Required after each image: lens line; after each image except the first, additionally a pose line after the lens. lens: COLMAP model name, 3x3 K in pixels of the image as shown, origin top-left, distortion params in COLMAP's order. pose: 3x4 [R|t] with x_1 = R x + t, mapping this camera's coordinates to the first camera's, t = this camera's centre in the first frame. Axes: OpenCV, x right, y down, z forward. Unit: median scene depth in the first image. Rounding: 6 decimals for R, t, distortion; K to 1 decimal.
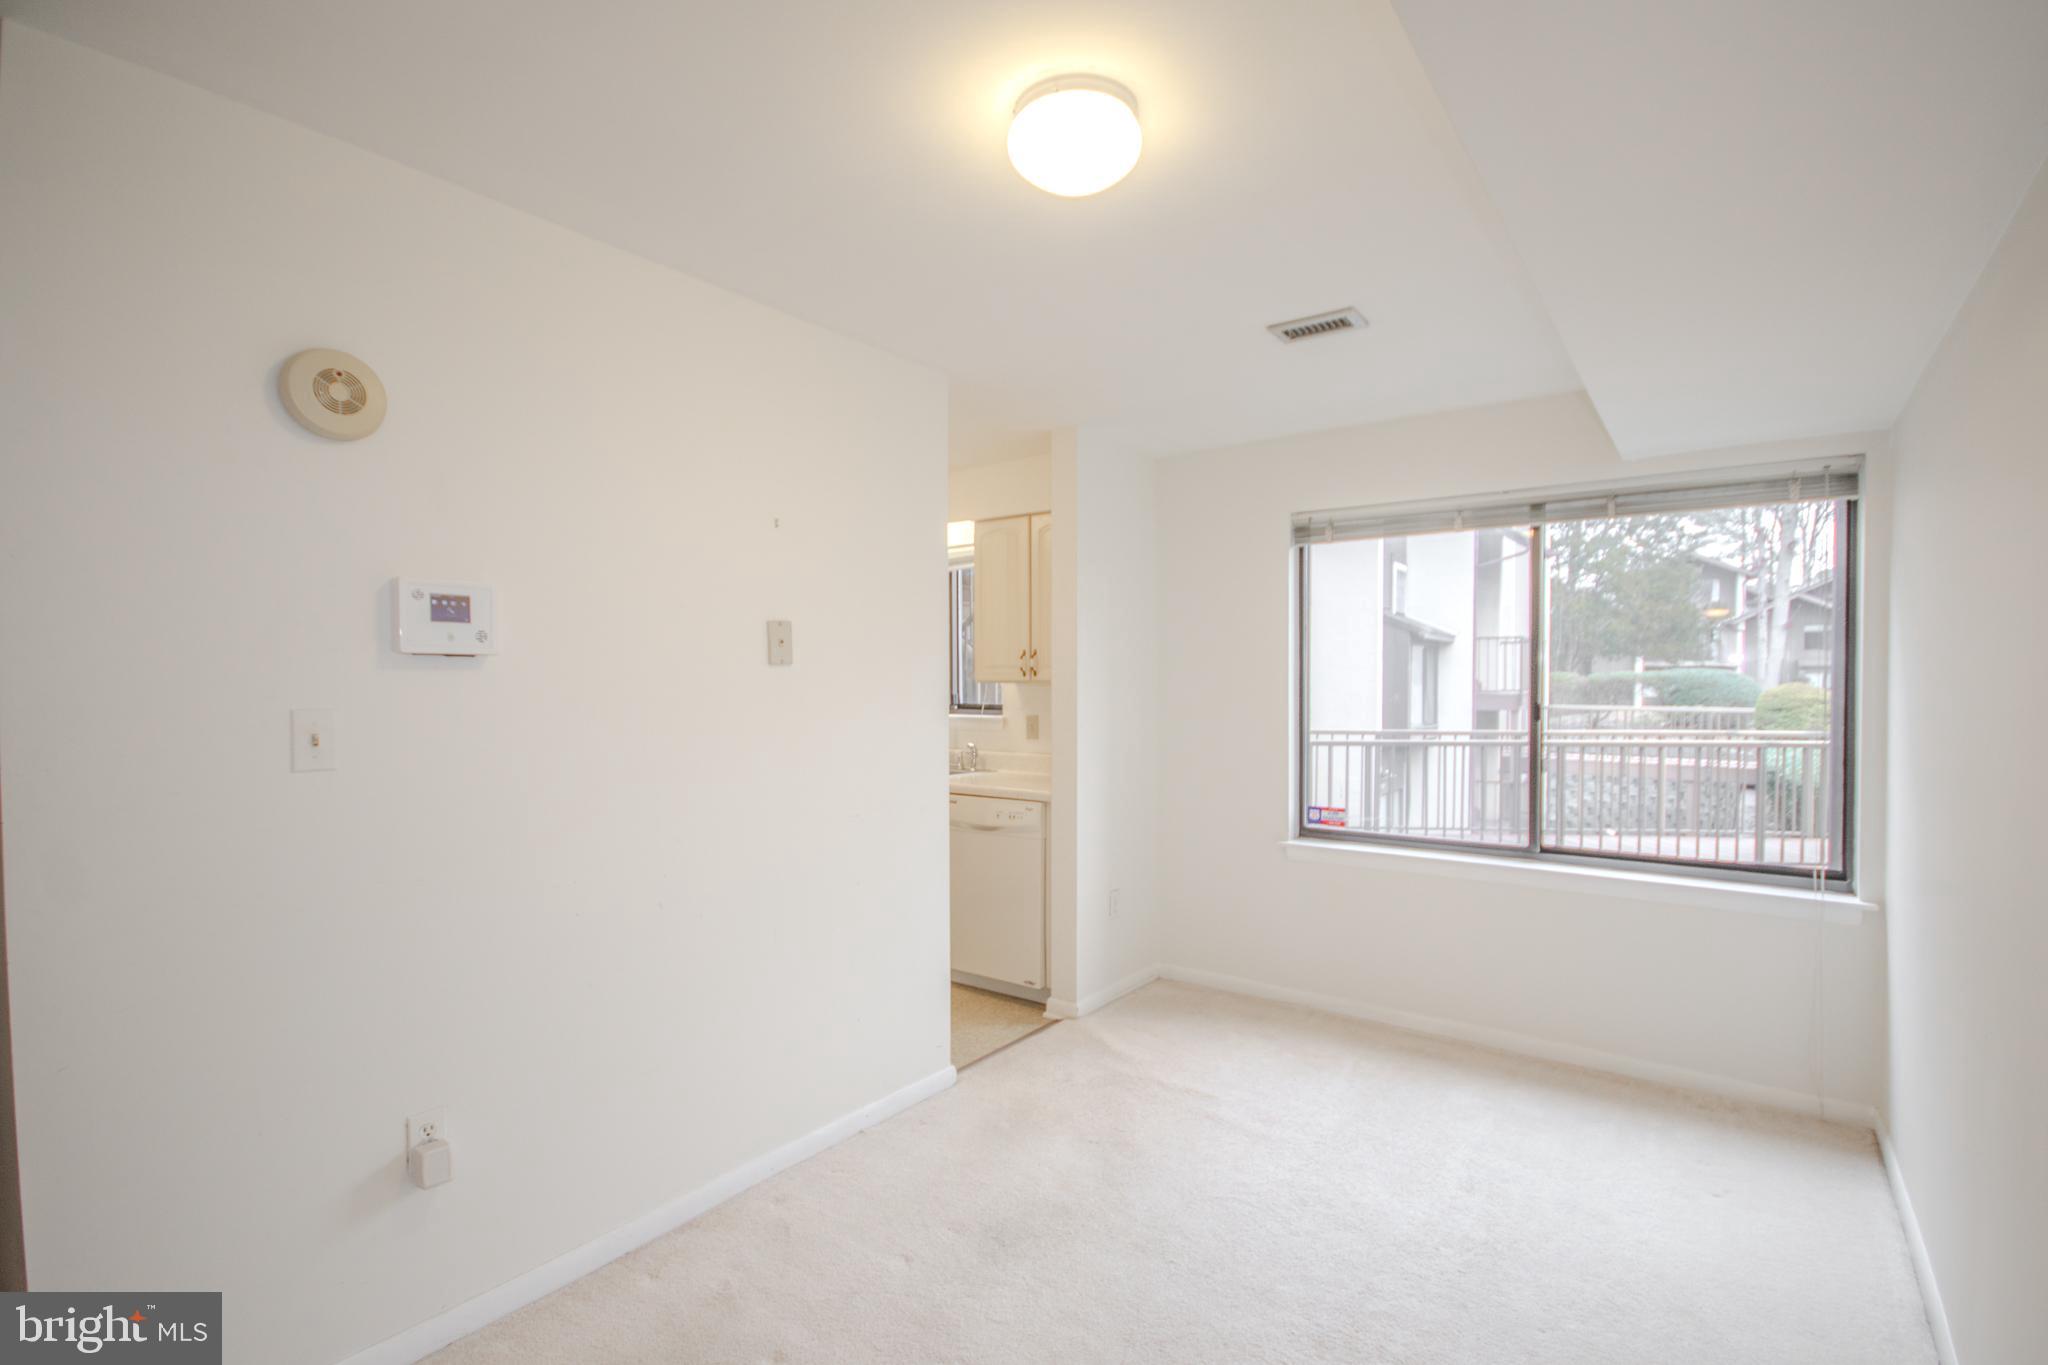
lens RADIAL K [[949.8, 0, 1017.5], [0, 949.8, 703.8], [0, 0, 1]] dist [0.000739, -0.000699]
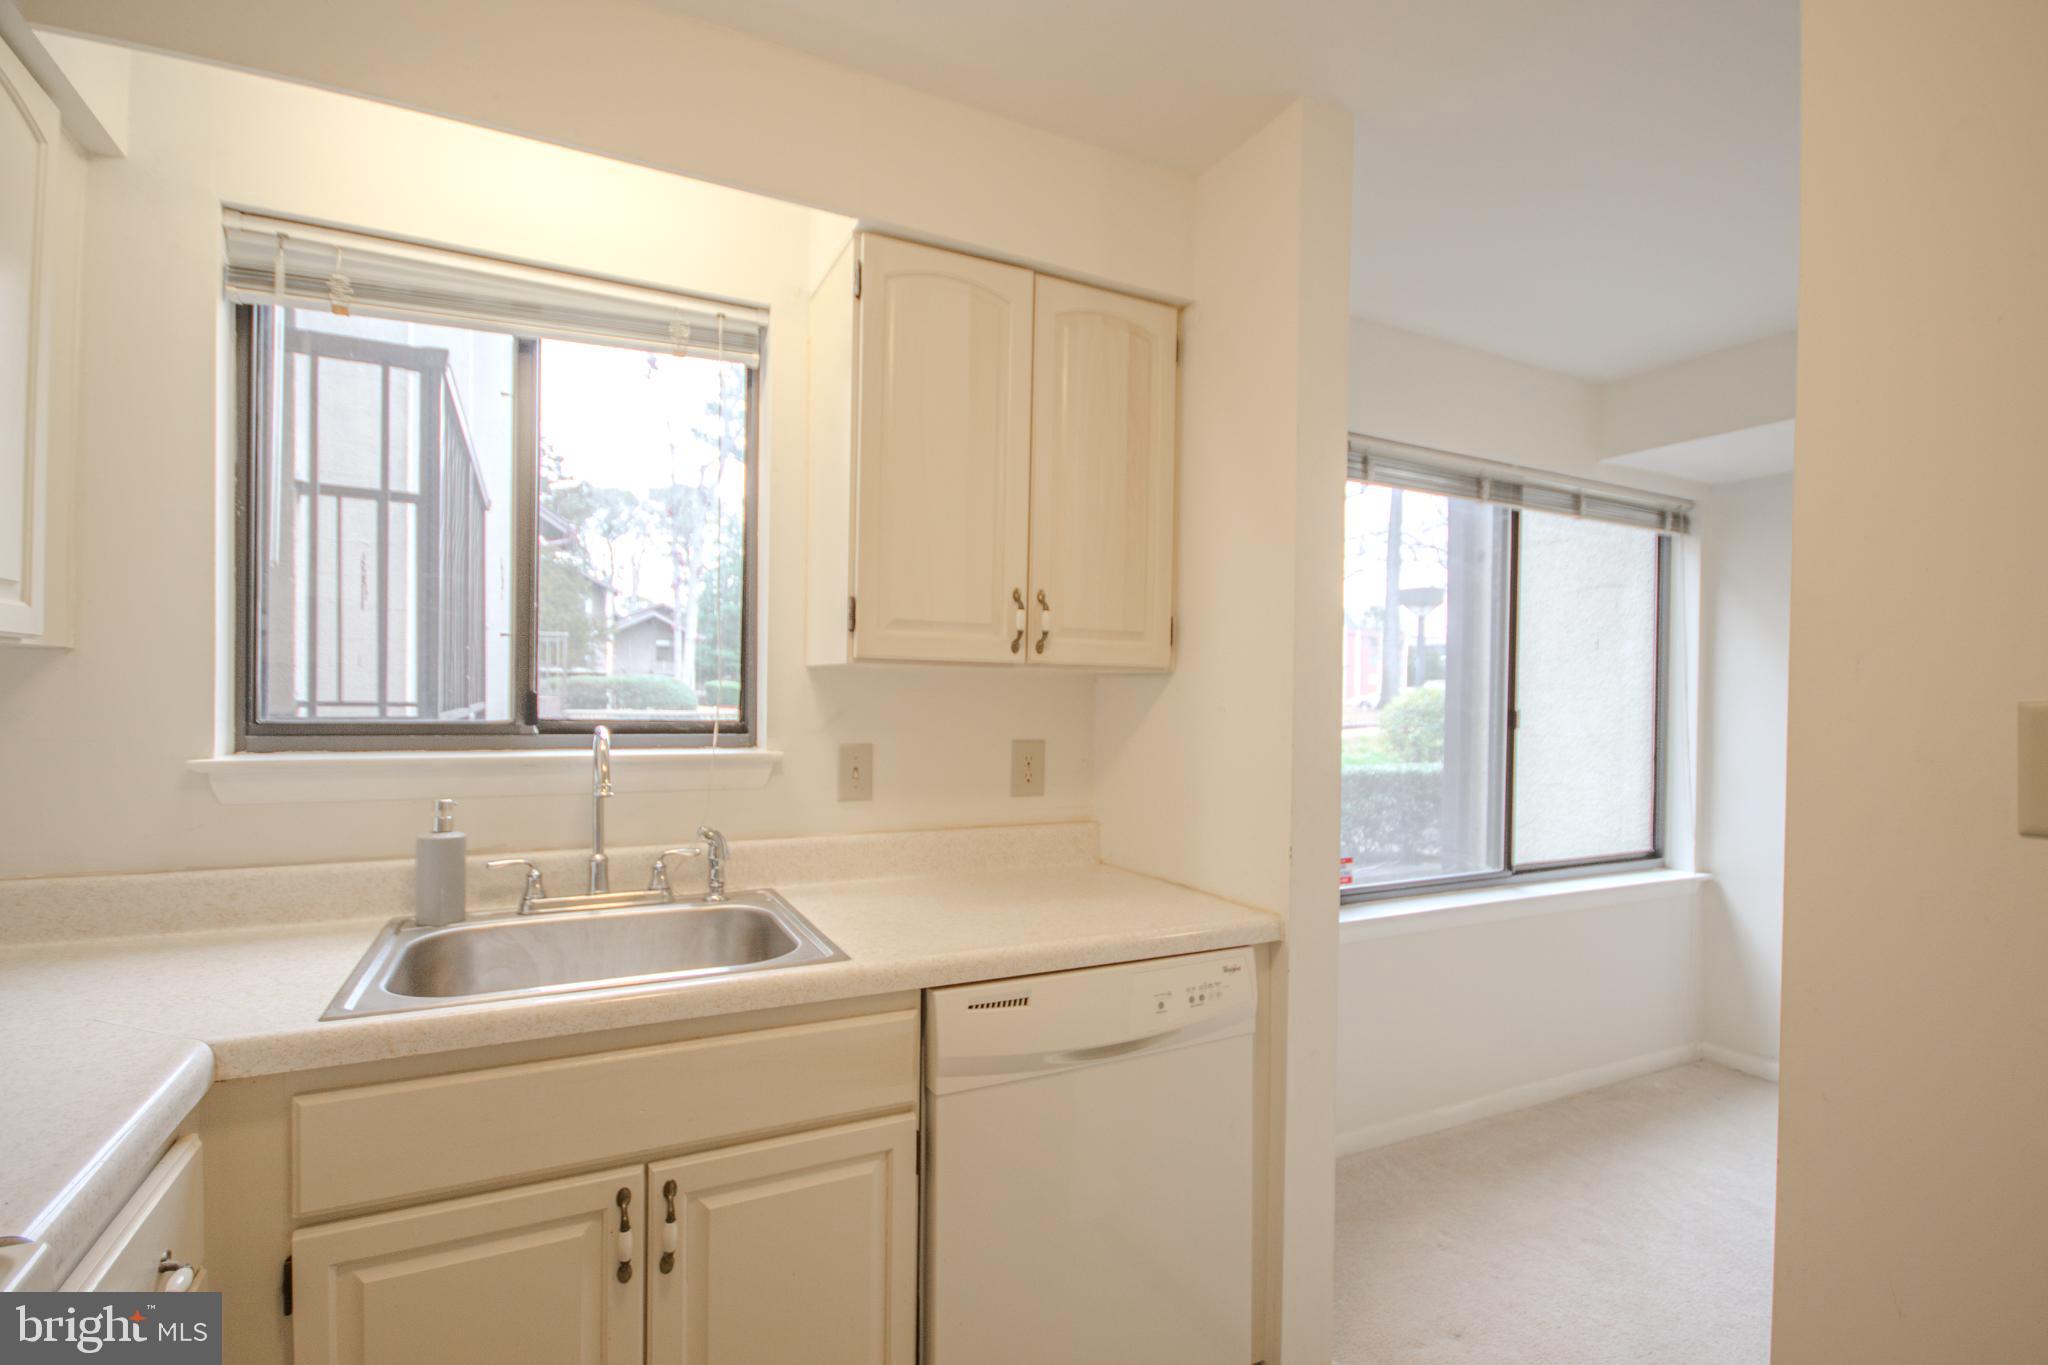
lens RADIAL K [[956.3, 0, 1036.1], [0, 956.3, 700.8], [0, 0, 1]] dist [-0.001102, -0.000725]
pose [[0.436165, 0.000904, 0.899866, -0.399866], [0.005714, 0.999977, -0.003774, -0.006424], [-0.899849, 0.006788, 0.436149, 0.881368]]
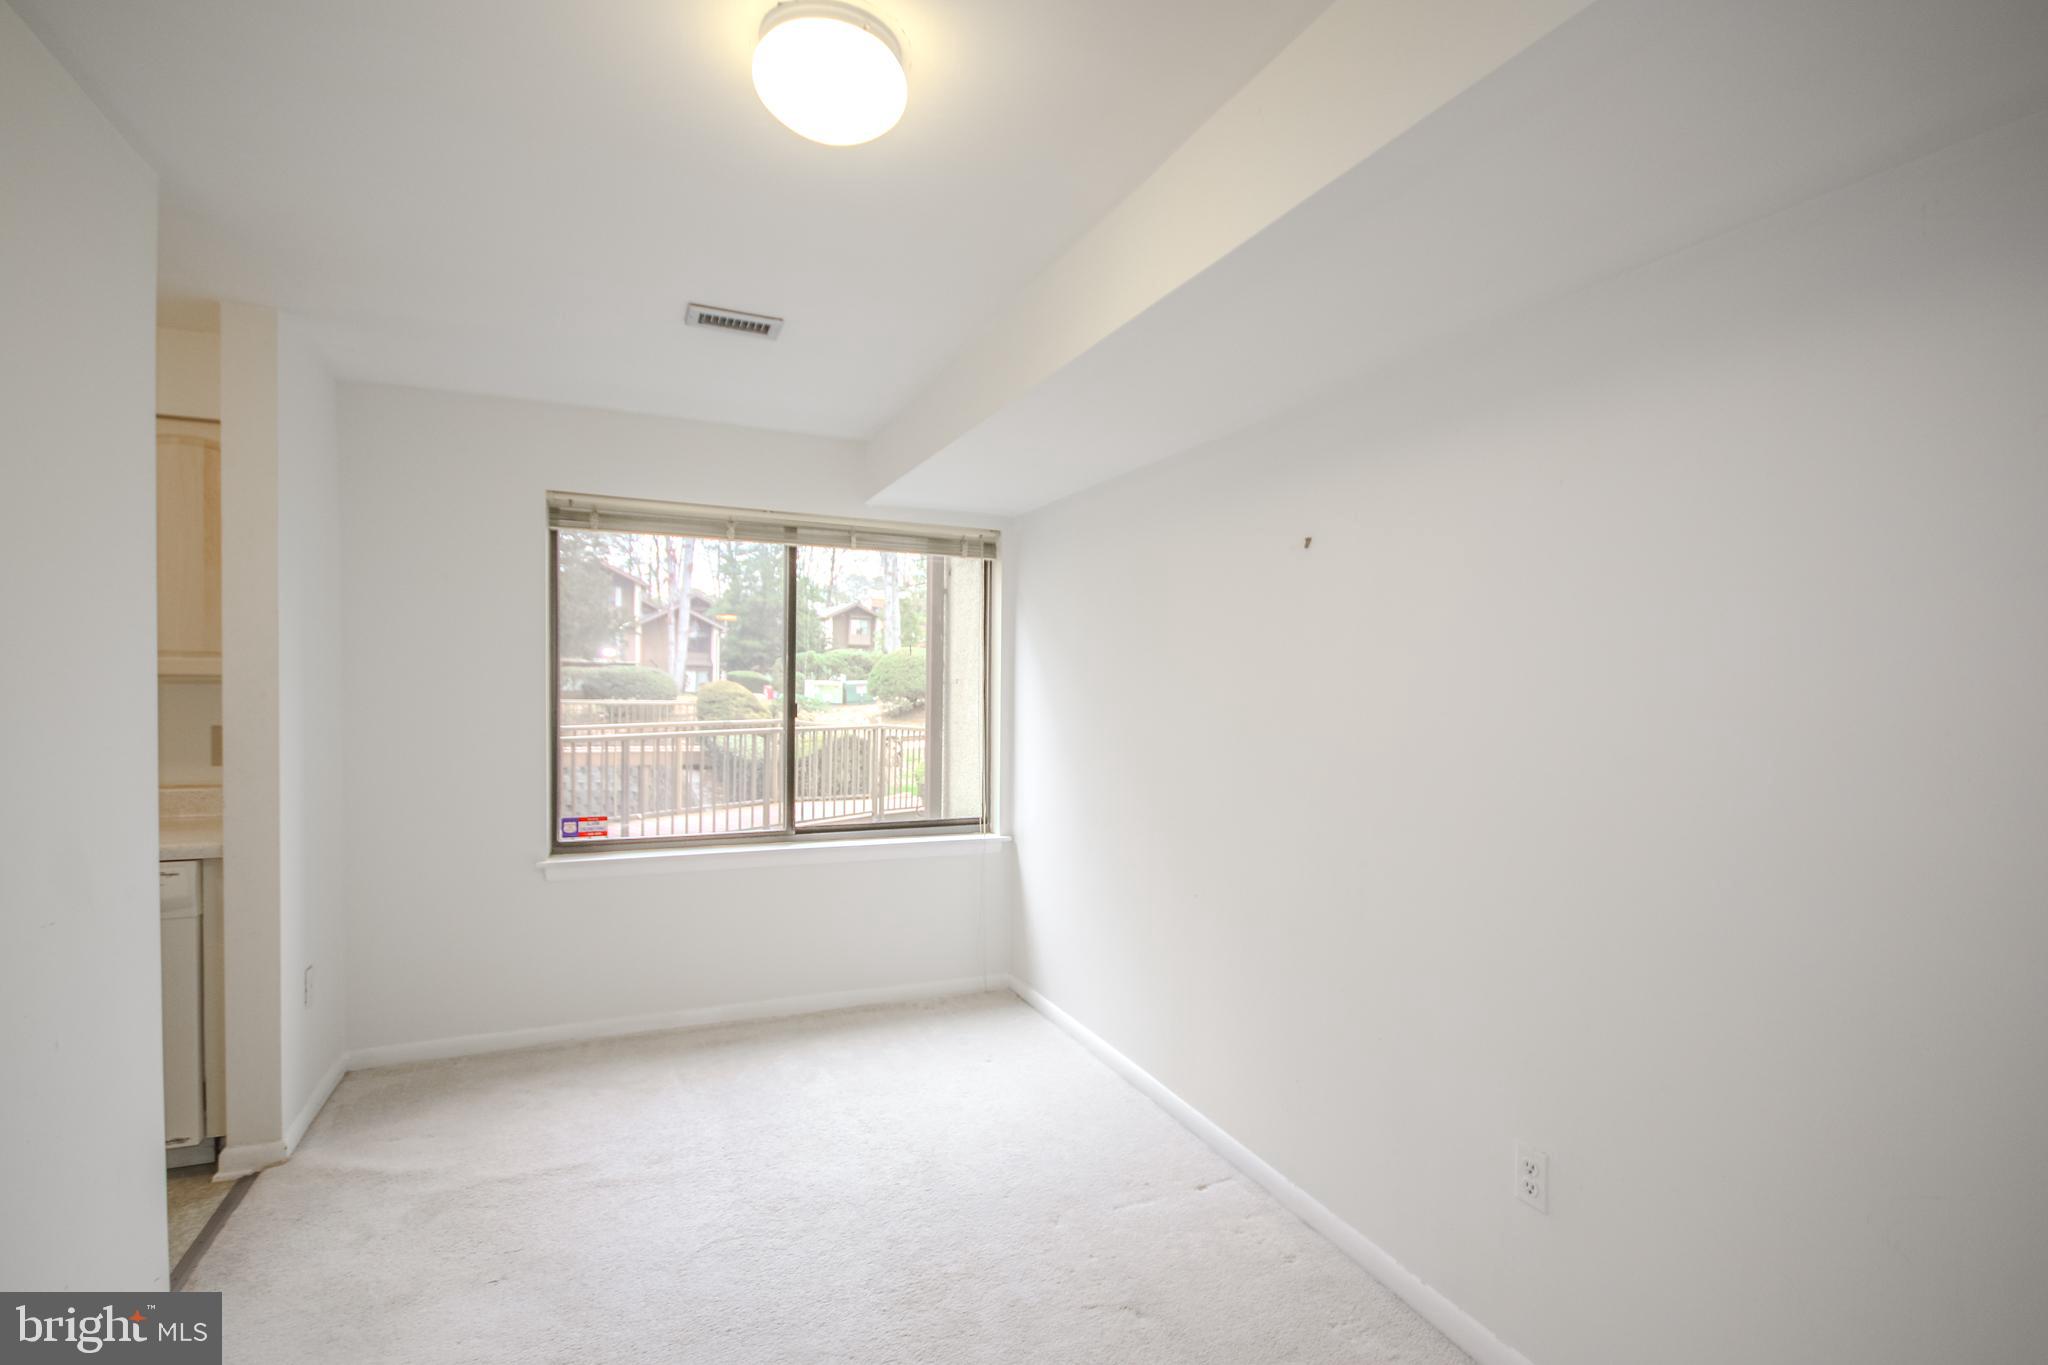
lens RADIAL K [[956.3, 0, 1036.1], [0, 956.3, 700.8], [0, 0, 1]] dist [-0.001102, -0.000725]
pose [[0.479606, -0.009143, 0.877436, -0.273636], [0.005322, 0.999958, 0.007511, -0.008610], [-0.877468, 0.001067, 0.479635, 0.172214]]
